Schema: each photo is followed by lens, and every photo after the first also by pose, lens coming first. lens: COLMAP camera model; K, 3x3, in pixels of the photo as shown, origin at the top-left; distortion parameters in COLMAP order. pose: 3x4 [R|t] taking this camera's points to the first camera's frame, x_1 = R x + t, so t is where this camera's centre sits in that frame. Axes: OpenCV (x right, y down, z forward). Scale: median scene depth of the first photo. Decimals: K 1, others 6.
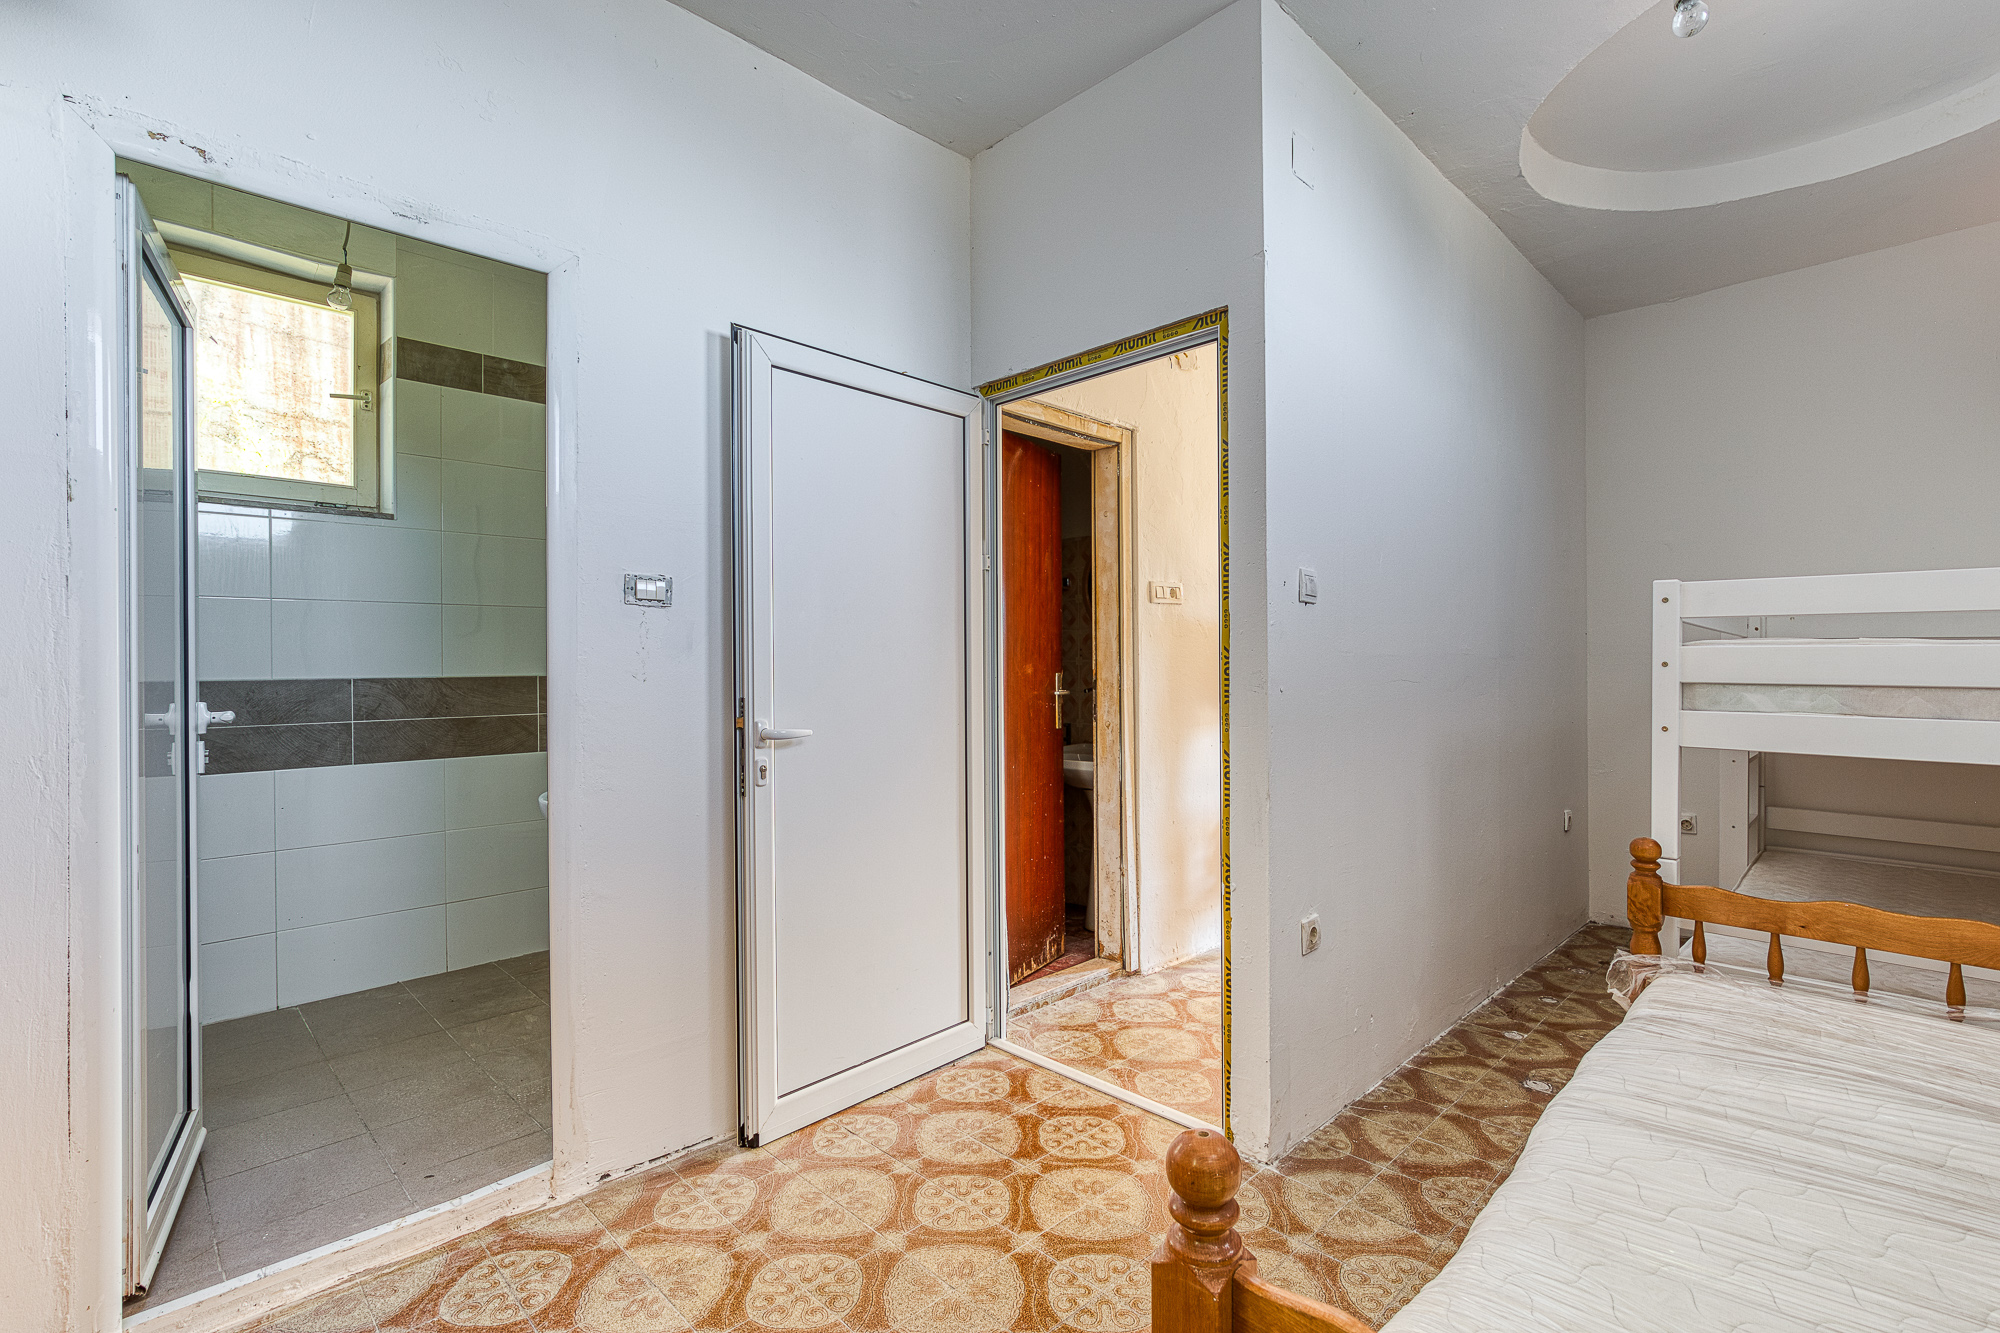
lens RADIAL K [[928.6, 0, 1009.1], [0, 928.6, 672.5], [0, 0, 1]] dist [-0.025805, 0.005572]
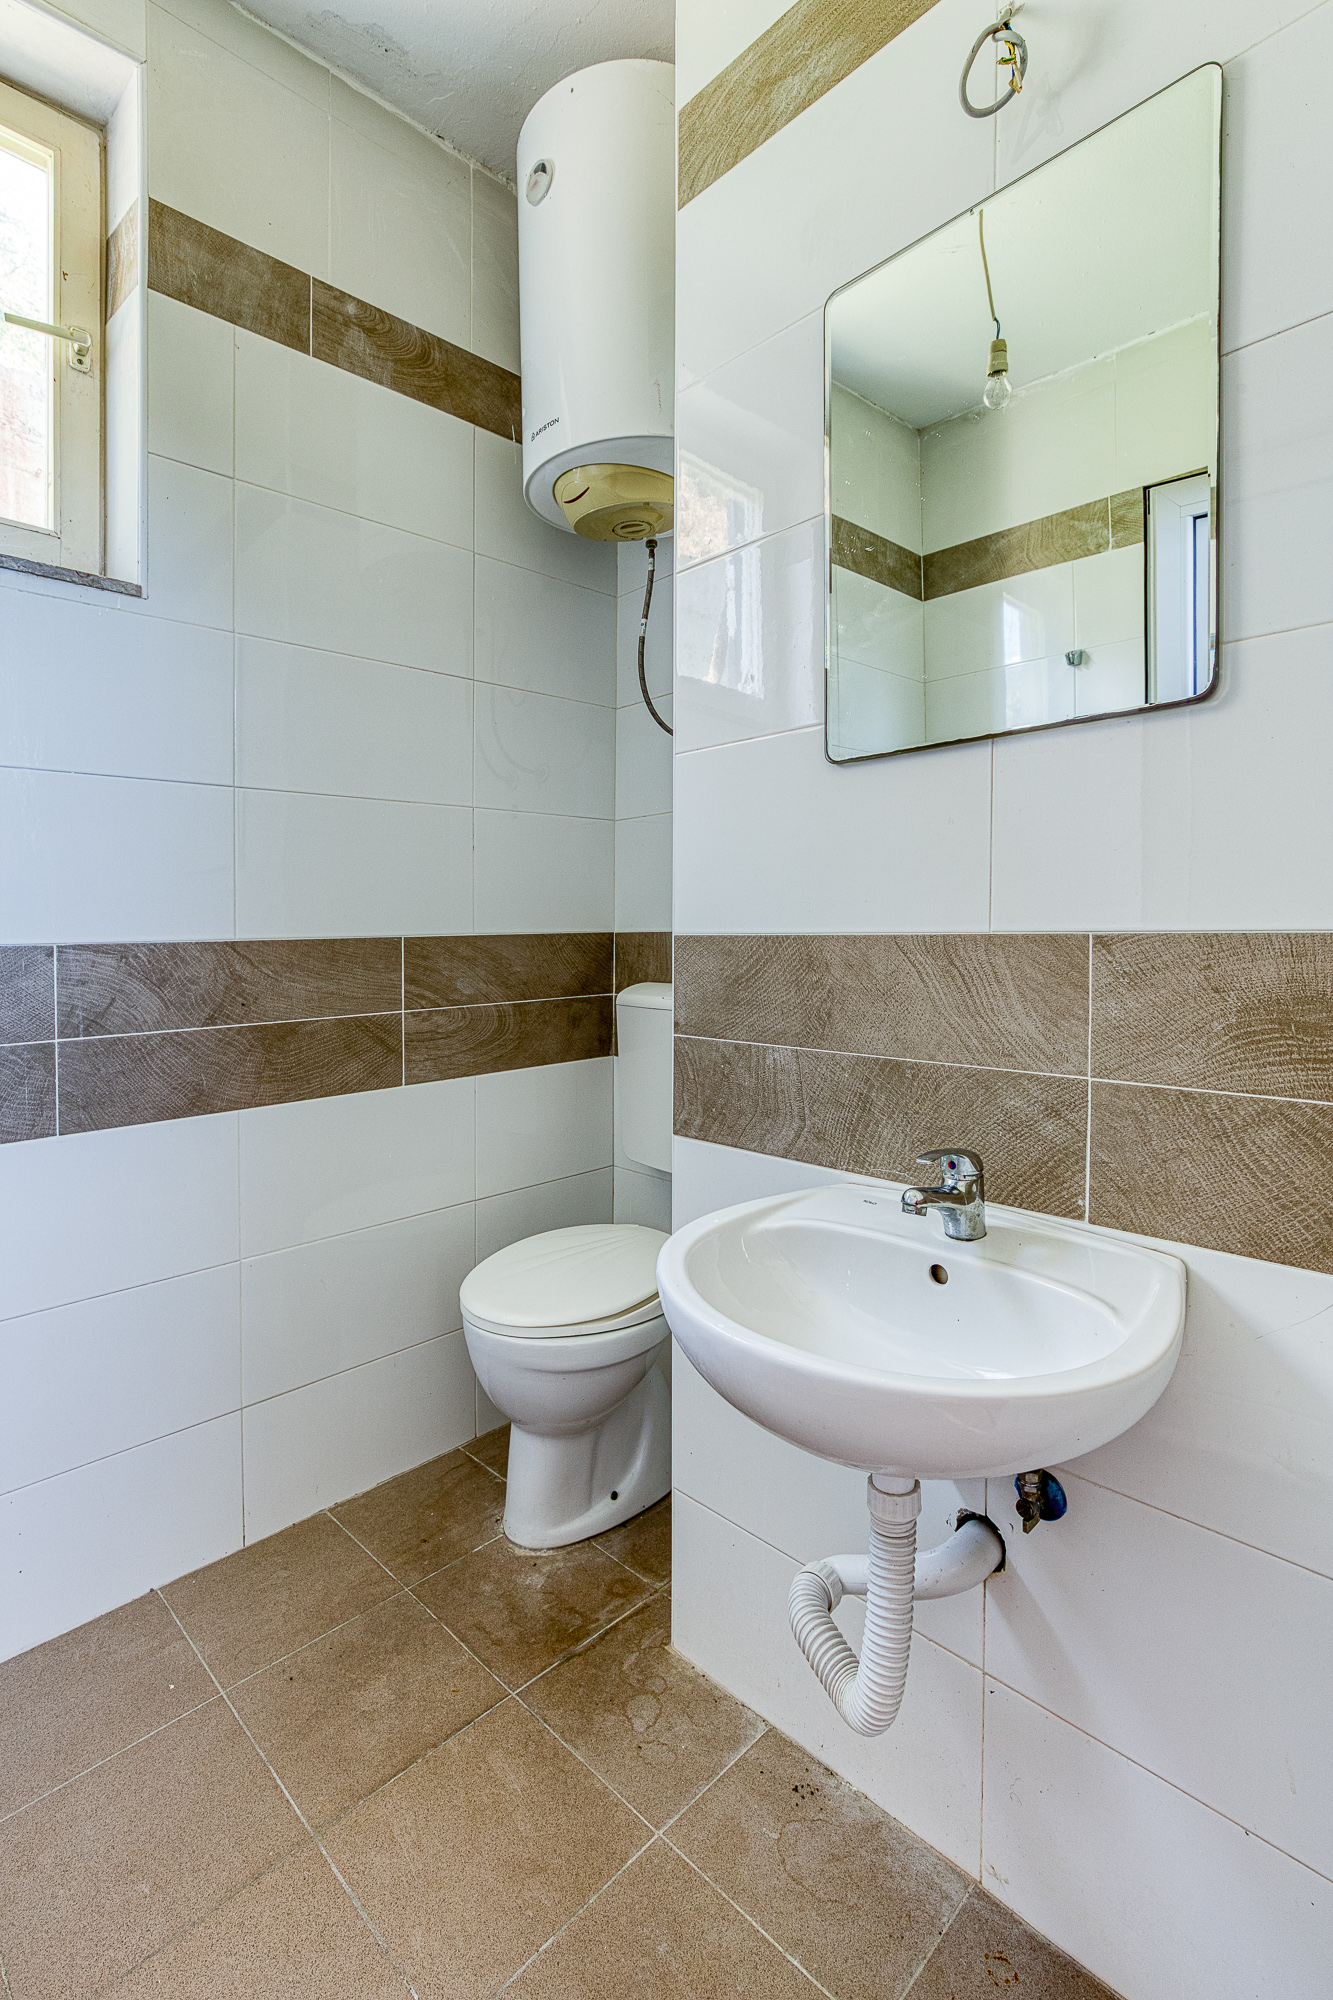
lens RADIAL K [[928.6, 0, 613.0], [0, 928.6, 935.5], [0, 0, 1]] dist [-0.025805, 0.005572]
pose [[0.999726, -0.010674, -0.020829, -0.423721], [0.010478, 0.999900, -0.009506, 0.009305], [0.020928, 0.009285, 0.999738, 0.543905]]
